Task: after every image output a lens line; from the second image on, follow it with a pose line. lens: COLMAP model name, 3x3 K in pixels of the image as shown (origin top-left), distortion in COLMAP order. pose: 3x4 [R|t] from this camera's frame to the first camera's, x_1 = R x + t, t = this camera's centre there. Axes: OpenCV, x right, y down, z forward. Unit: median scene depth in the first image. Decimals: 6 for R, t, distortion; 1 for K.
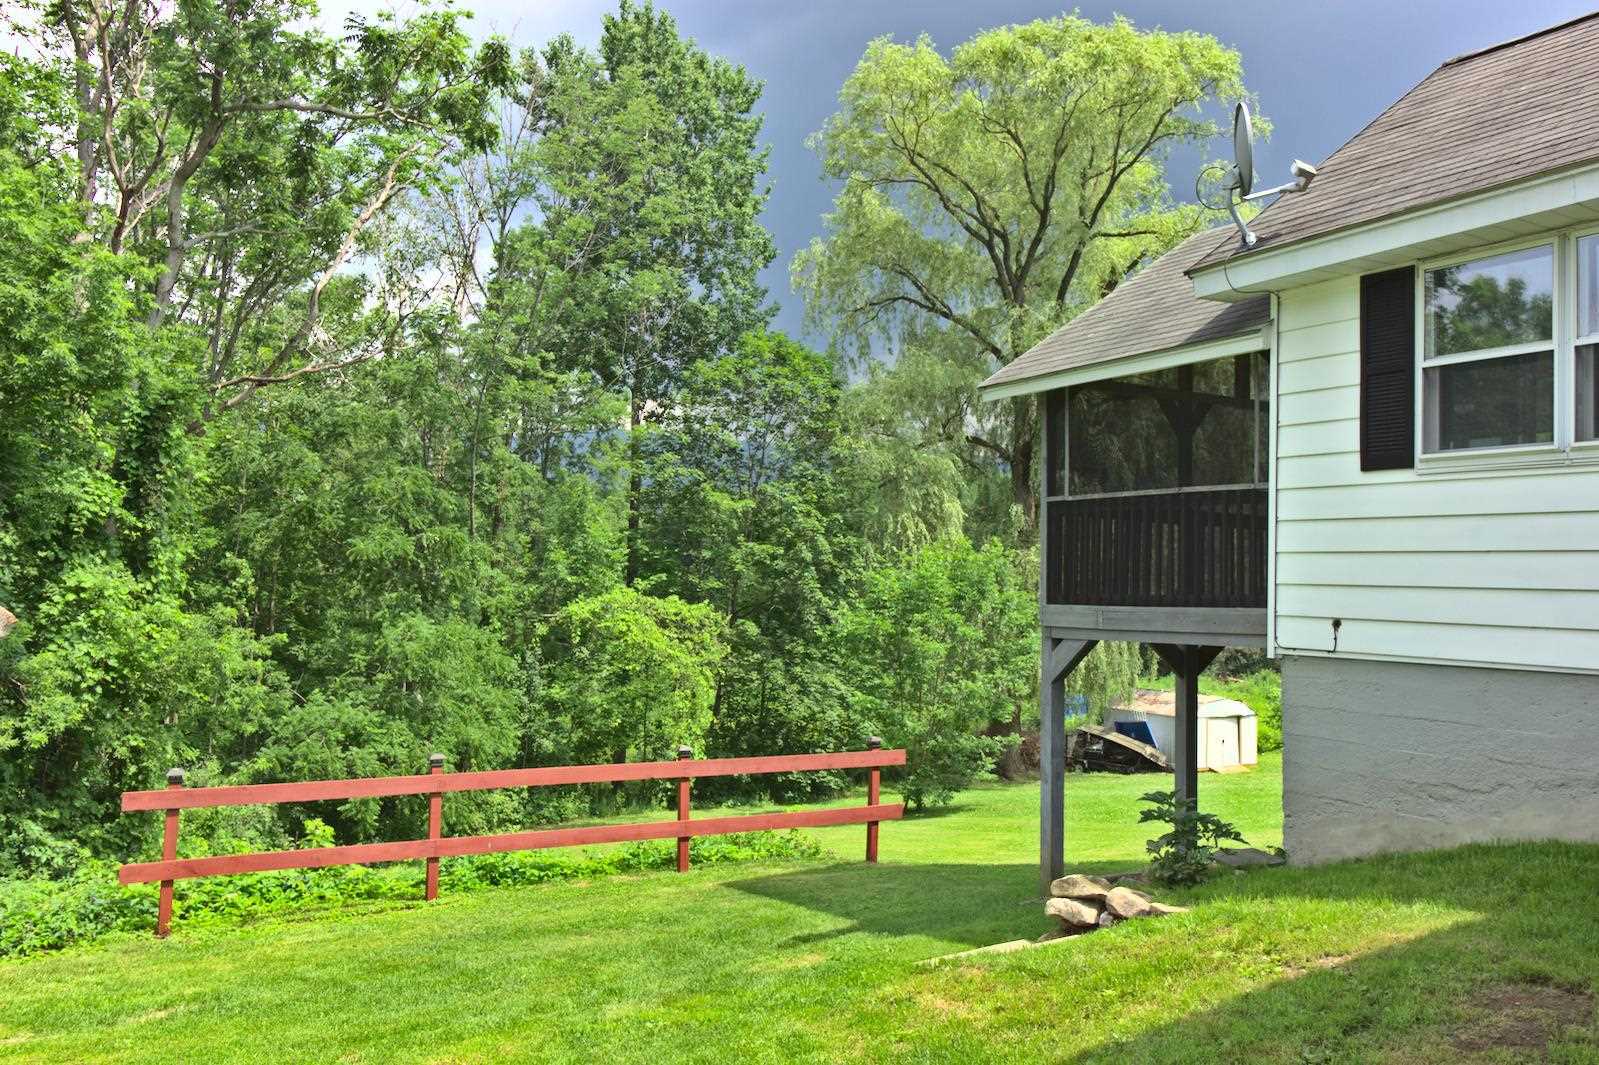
lens RADIAL K [[1278.7, 0, 799.5], [0, 1278.7, 532.5], [0, 0, 1]] dist [0.005274, 0.000822]
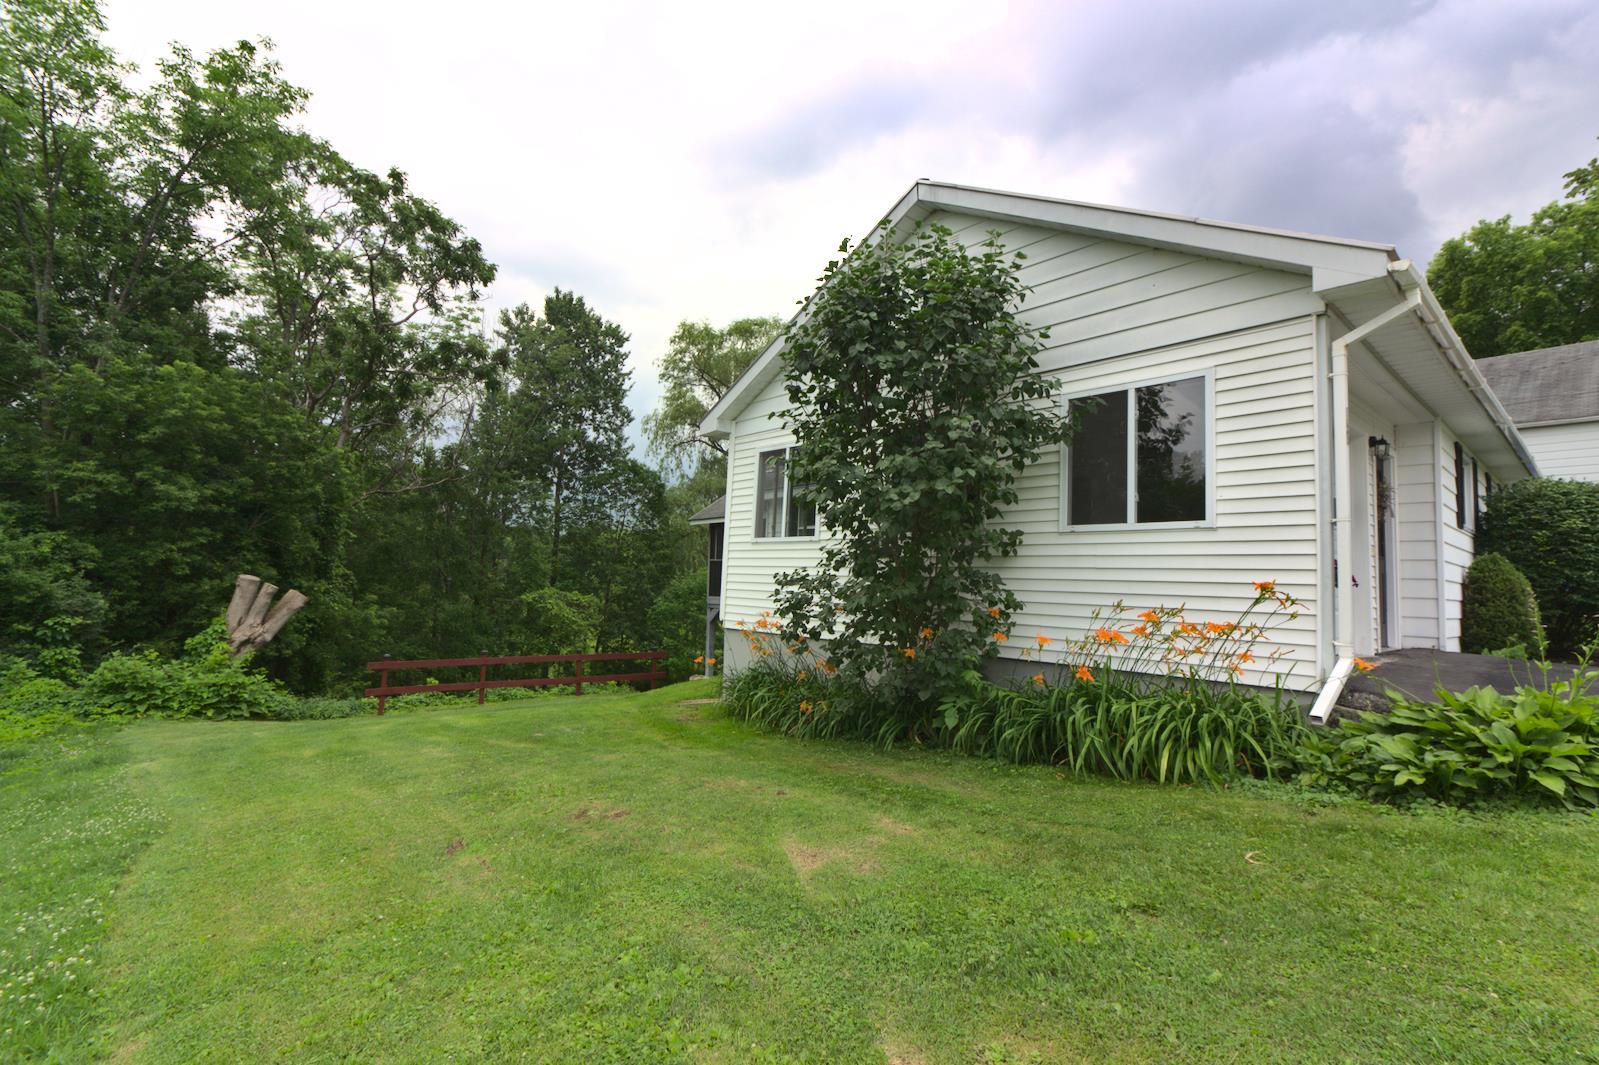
lens RADIAL K [[758.3, 0, 799.5], [0, 758.3, 532.5], [0, 0, 1]] dist [-0.003236, 0.000368]
pose [[0.981327, 0.024405, 0.190794, 0.015120], [-0.019456, 0.999425, -0.027766, -0.013923], [-0.191362, 0.023535, 0.981237, -0.209901]]
